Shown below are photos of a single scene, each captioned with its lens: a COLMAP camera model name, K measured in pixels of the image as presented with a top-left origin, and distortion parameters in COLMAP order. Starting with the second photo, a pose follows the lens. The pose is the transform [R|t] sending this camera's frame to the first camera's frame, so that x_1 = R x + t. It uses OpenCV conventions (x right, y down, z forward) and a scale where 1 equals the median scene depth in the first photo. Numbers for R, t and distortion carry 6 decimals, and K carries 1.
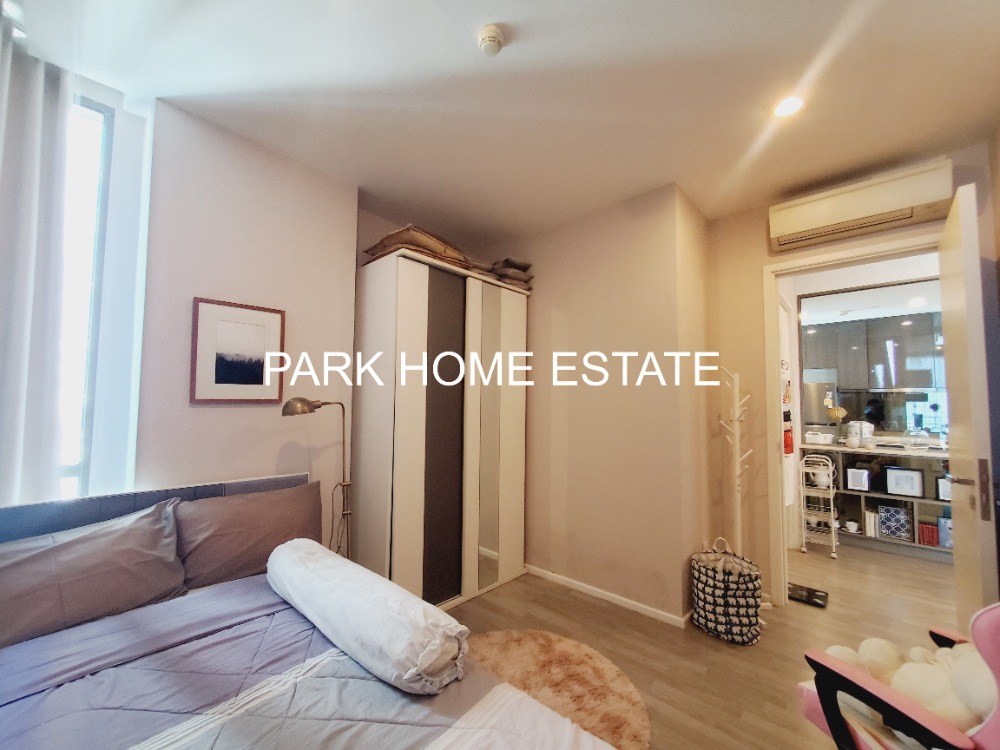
lens RADIAL K [[396.1, 0, 498.0], [0, 396.1, 384.6], [0, 0, 1]] dist [-0.002560, -0.000650]
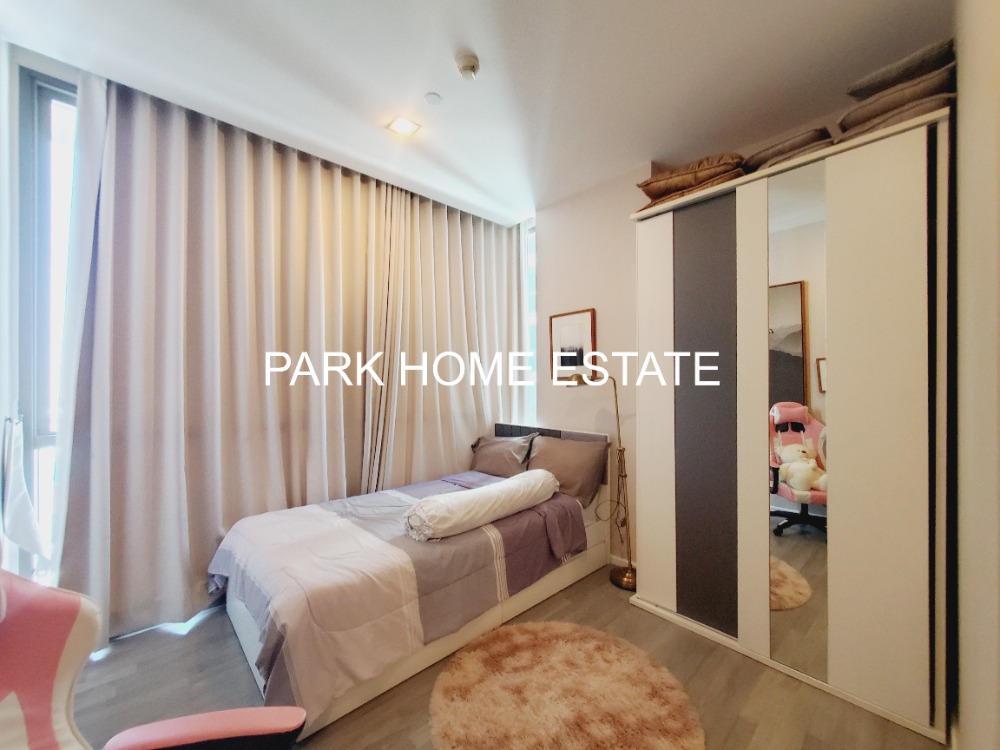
lens RADIAL K [[396.1, 0, 498.0], [0, 396.1, 384.6], [0, 0, 1]] dist [-0.002560, -0.000650]
pose [[-0.078035, -0.010343, -0.996897, 0.690037], [0.054059, 0.998431, -0.014591, 0.059774], [0.995484, -0.055030, -0.077353, 0.679727]]
